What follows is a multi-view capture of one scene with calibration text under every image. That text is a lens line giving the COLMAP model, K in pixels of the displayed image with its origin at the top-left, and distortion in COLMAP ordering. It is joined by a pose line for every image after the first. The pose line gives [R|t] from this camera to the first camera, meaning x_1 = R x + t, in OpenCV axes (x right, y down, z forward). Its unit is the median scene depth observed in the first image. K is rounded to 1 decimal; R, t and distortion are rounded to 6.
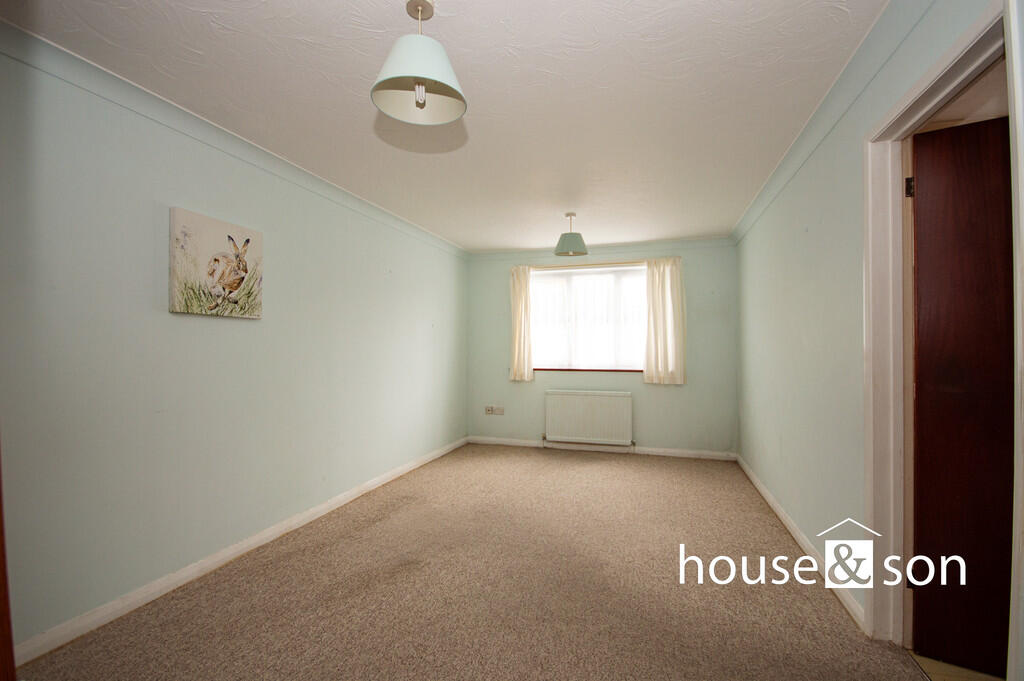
lens RADIAL K [[450.6, 0, 511.4], [0, 450.6, 341.0], [0, 0, 1]] dist [0.000024, -0.000039]
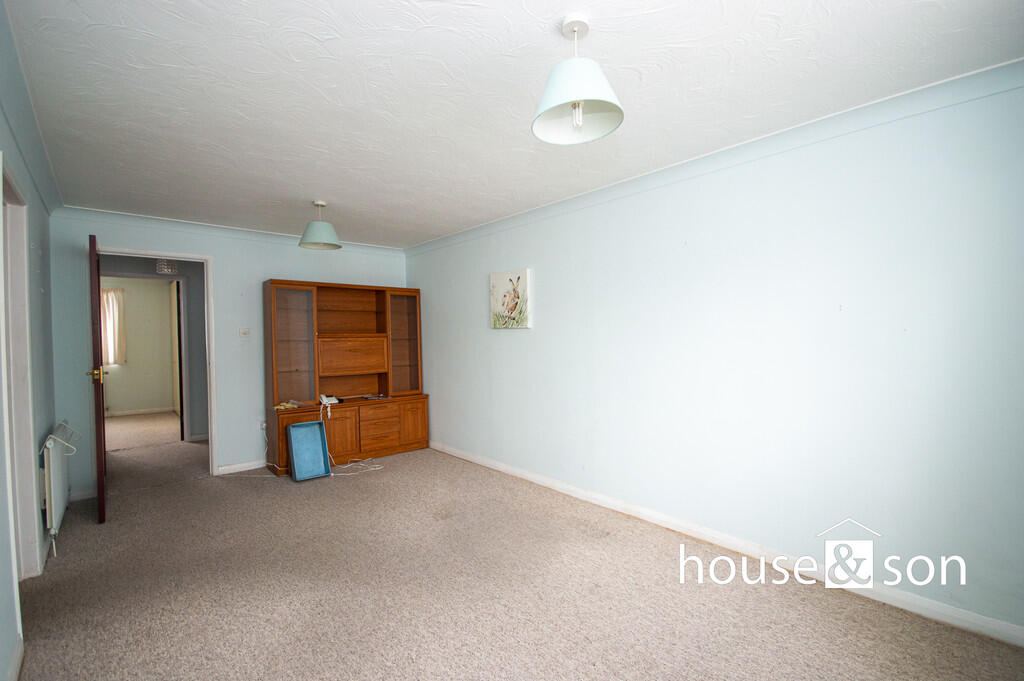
lens RADIAL K [[450.6, 0, 511.7], [0, 450.6, 344.5], [0, 0, 1]] dist [0.000024, -0.000039]
pose [[-0.508846, 0.025187, -0.860489, 0.788209], [0.021926, 0.999627, 0.016294, -0.020511], [0.860578, -0.010575, -0.509208, 1.822936]]
